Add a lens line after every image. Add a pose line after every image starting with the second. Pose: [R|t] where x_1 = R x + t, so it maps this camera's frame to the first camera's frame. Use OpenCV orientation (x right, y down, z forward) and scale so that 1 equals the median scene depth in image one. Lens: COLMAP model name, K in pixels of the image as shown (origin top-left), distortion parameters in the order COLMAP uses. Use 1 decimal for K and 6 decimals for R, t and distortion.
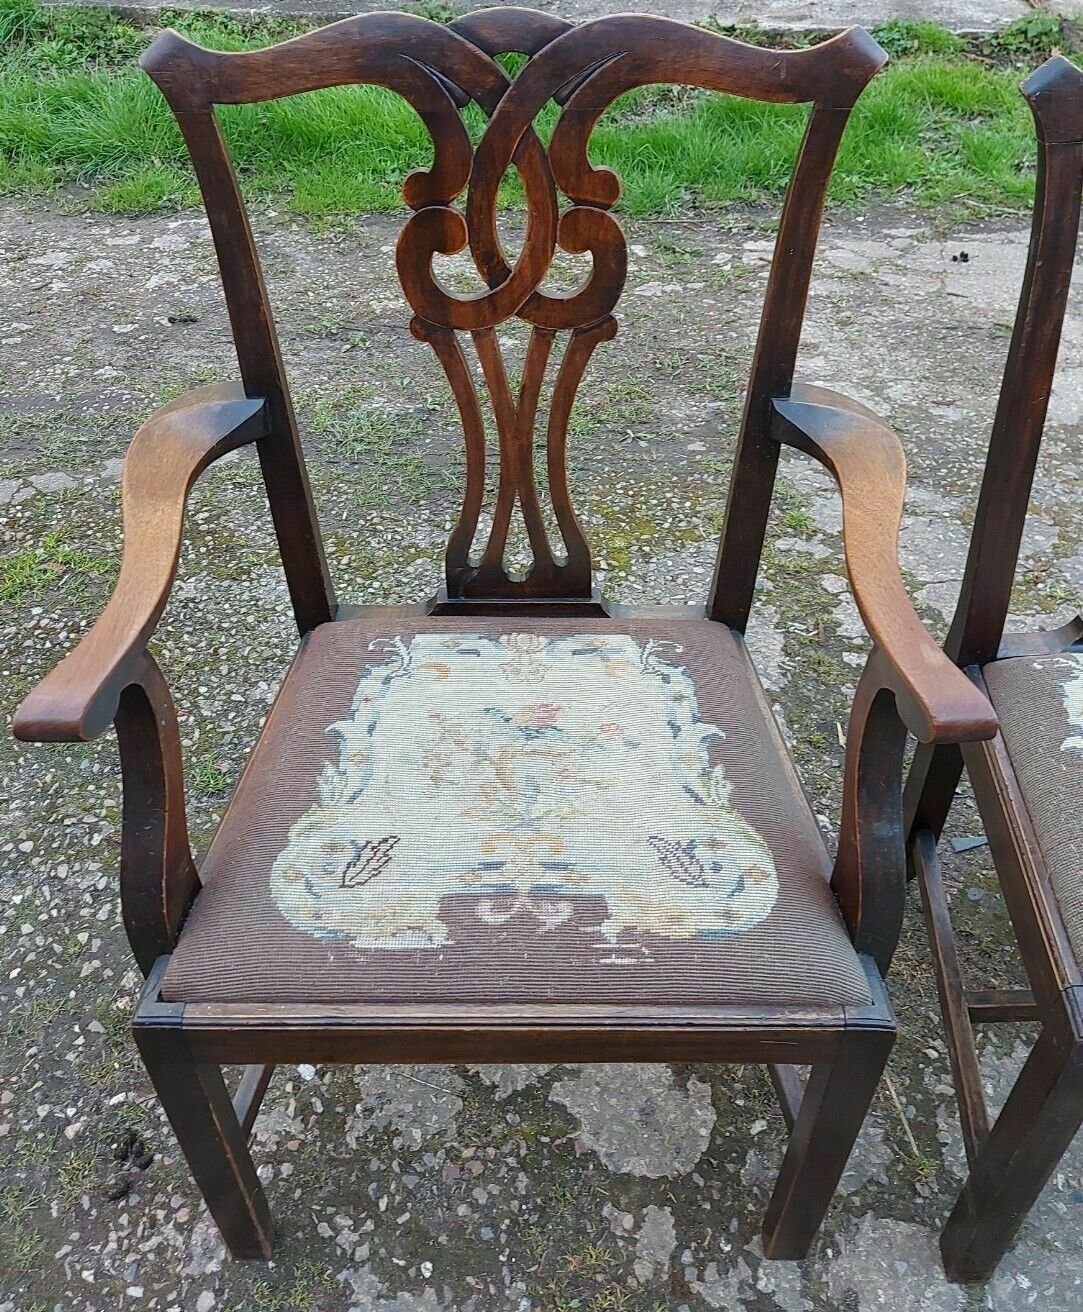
lens RADIAL K [[1140.1, 0, 541.1], [0, 1140.1, 561.5], [0, 0, 1]] dist [0.103583, -0.107333]
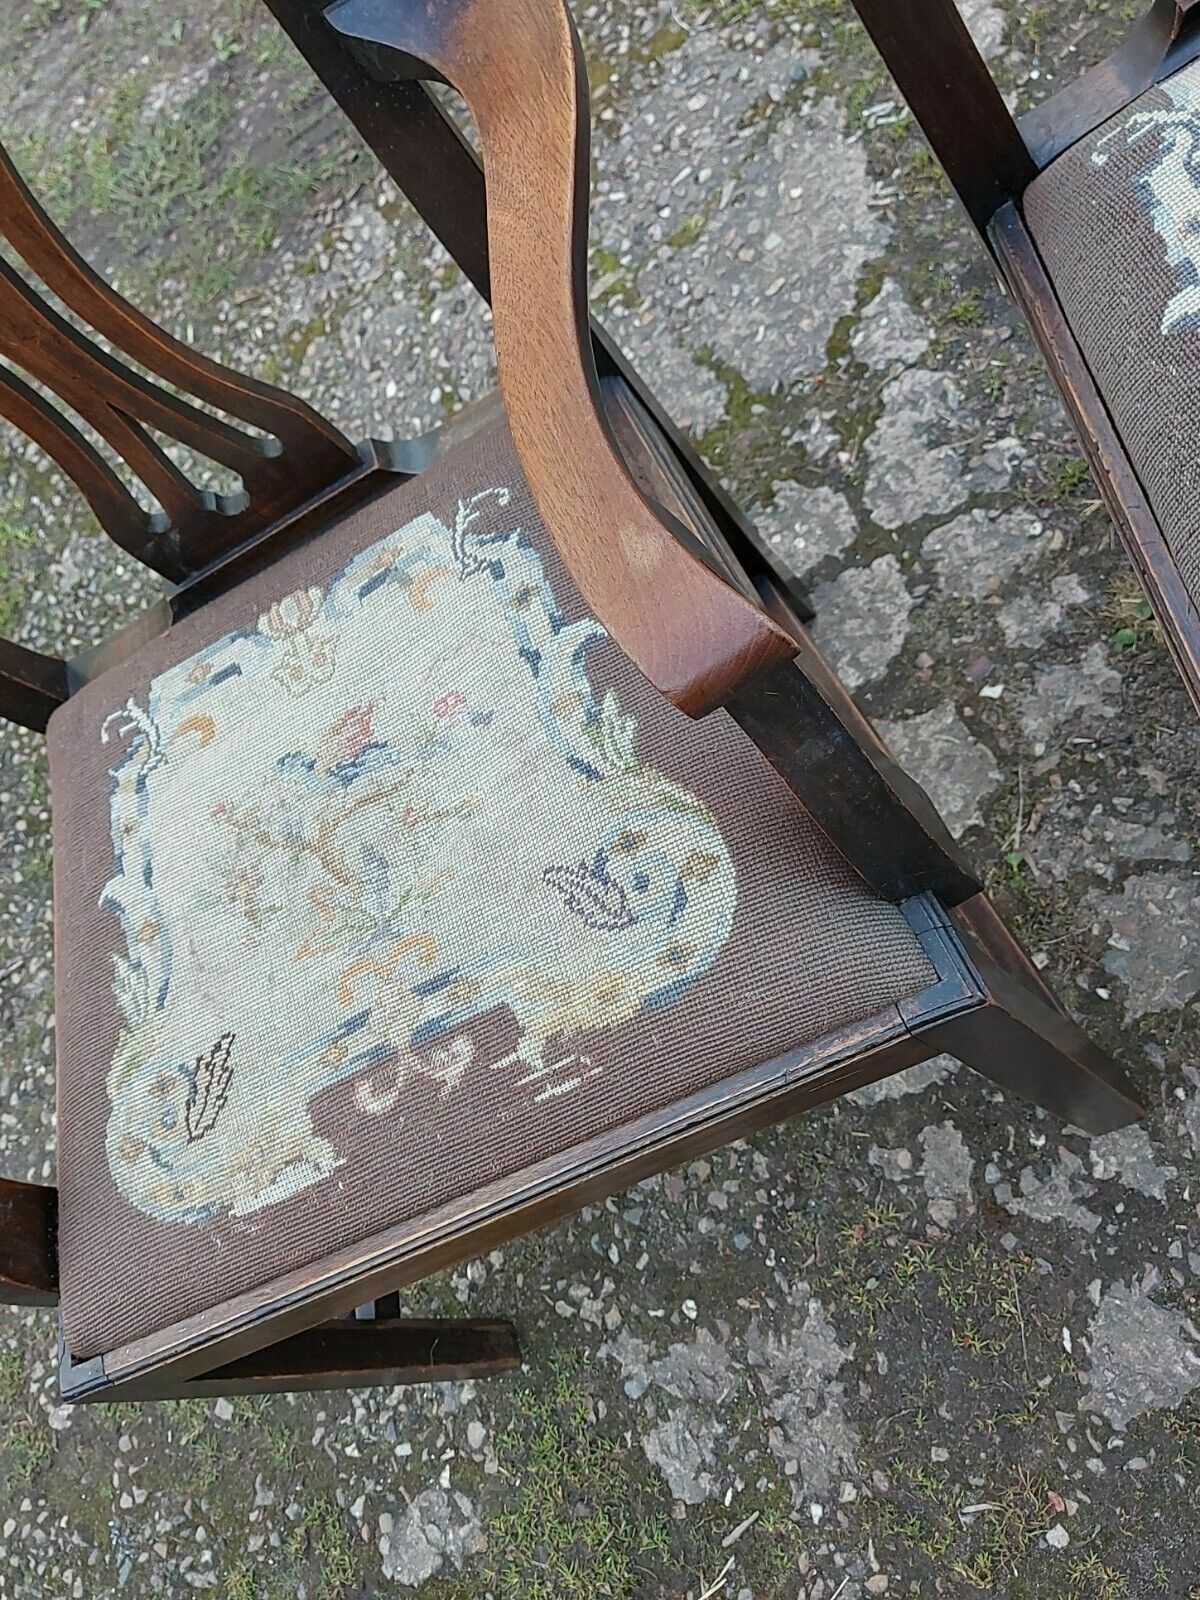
lens RADIAL K [[1536.6, 0, 604.1], [0, 1536.6, 811.0], [0, 0, 1]] dist [0.124502, -0.202687]
pose [[0.837886, -0.440313, -0.322602, 0.328572], [0.539273, 0.759189, 0.364440, -0.056274], [0.084448, -0.479330, 0.873562, 0.239684]]
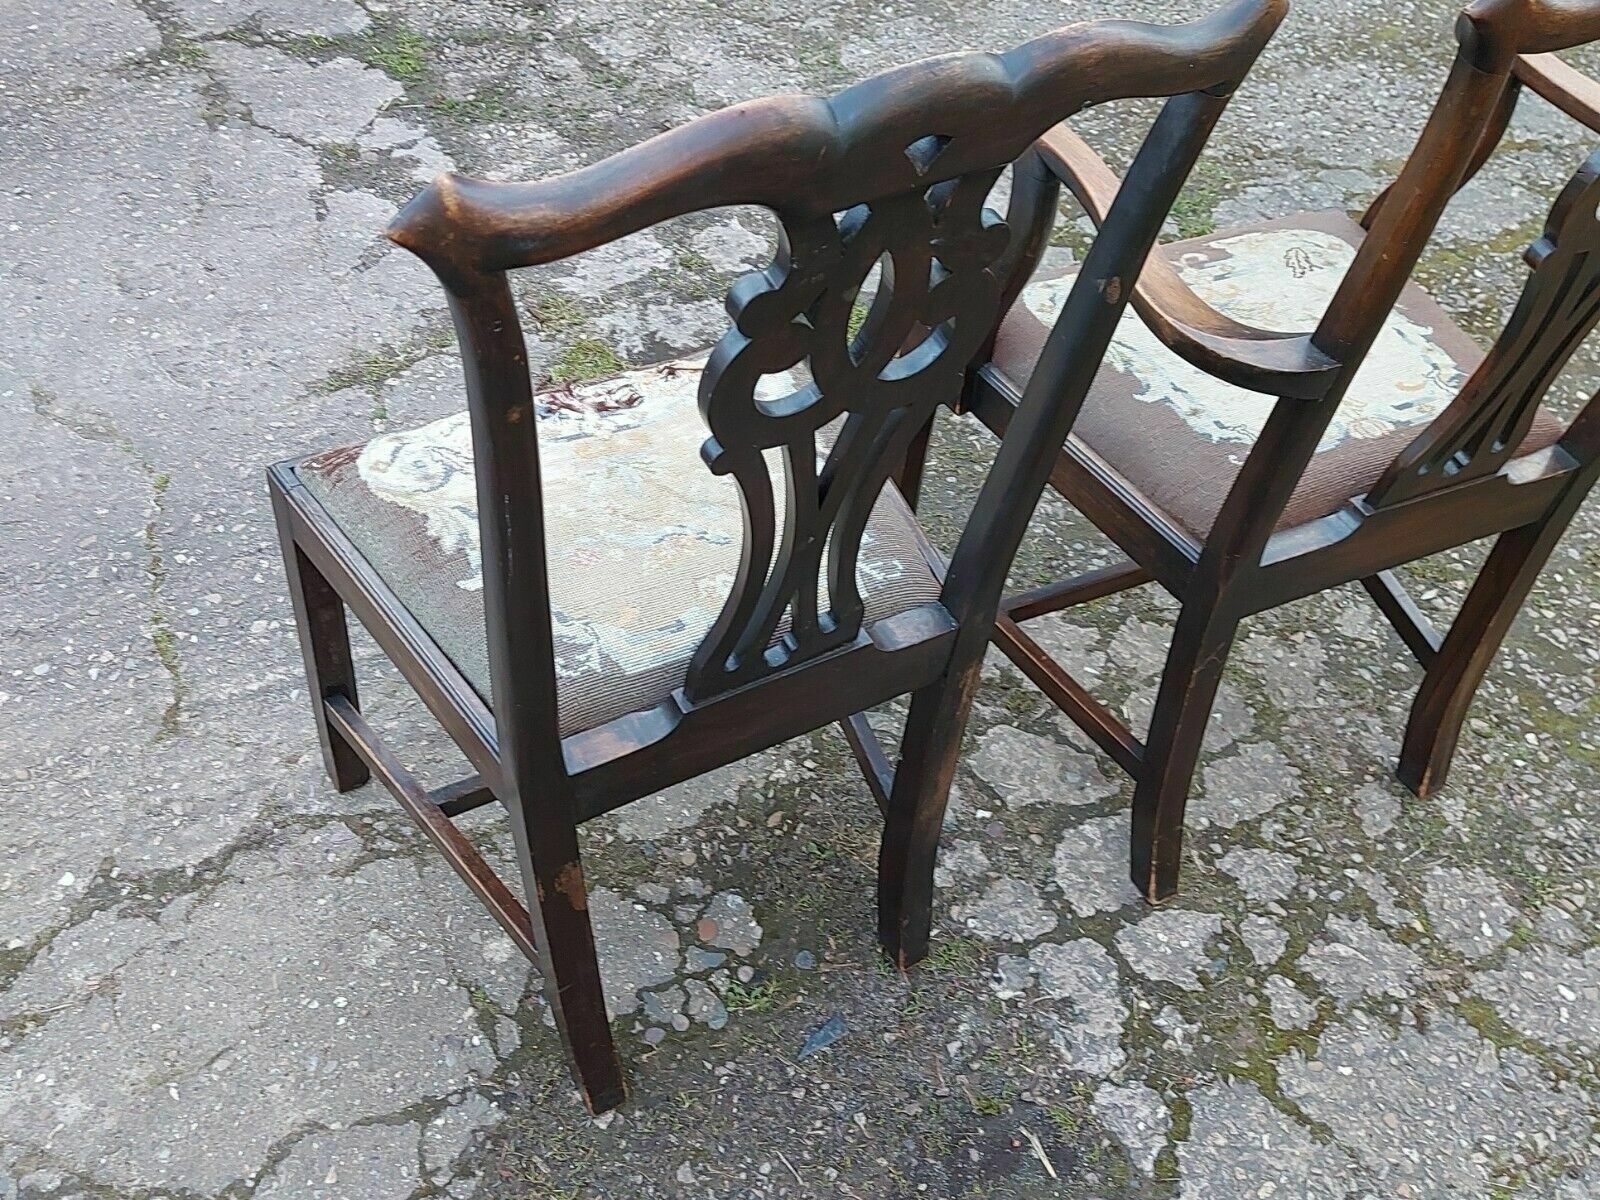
lens RADIAL K [[1513.2, 0, 787.7], [0, 1513.2, 593.3], [0, 0, 1]] dist [0.159876, -0.288815]
pose [[-0.893066, 0.264235, -0.364160, 0.886660], [-0.349247, 0.103146, 0.931337, -0.905627], [0.283653, 0.958927, 0.000167, 0.954301]]
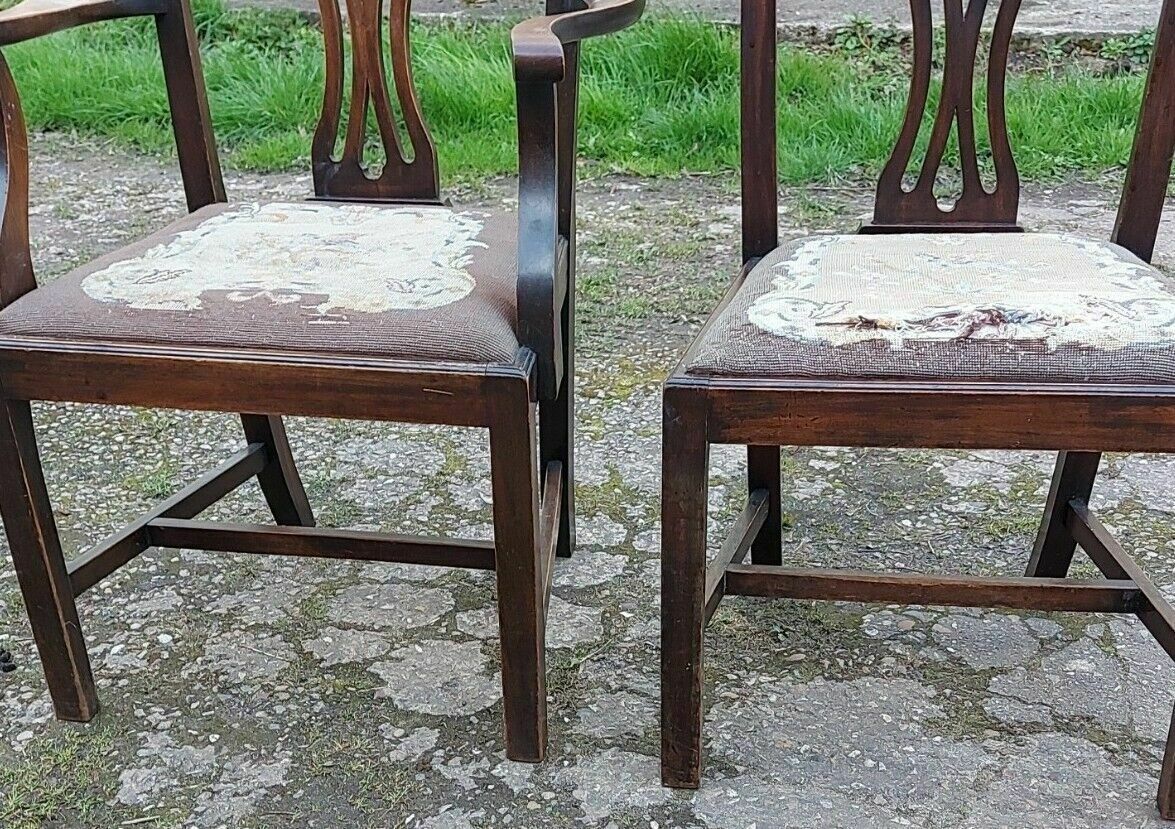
lens RADIAL K [[1520.7, 0, 599.2], [0, 1520.7, 672.0], [0, 0, 1]] dist [0.164856, -0.277703]
pose [[0.979639, 0.082284, -0.183130, 0.524514], [-0.106386, 0.986318, -0.125932, 0.674729], [0.170262, 0.142850, 0.974990, -0.392299]]
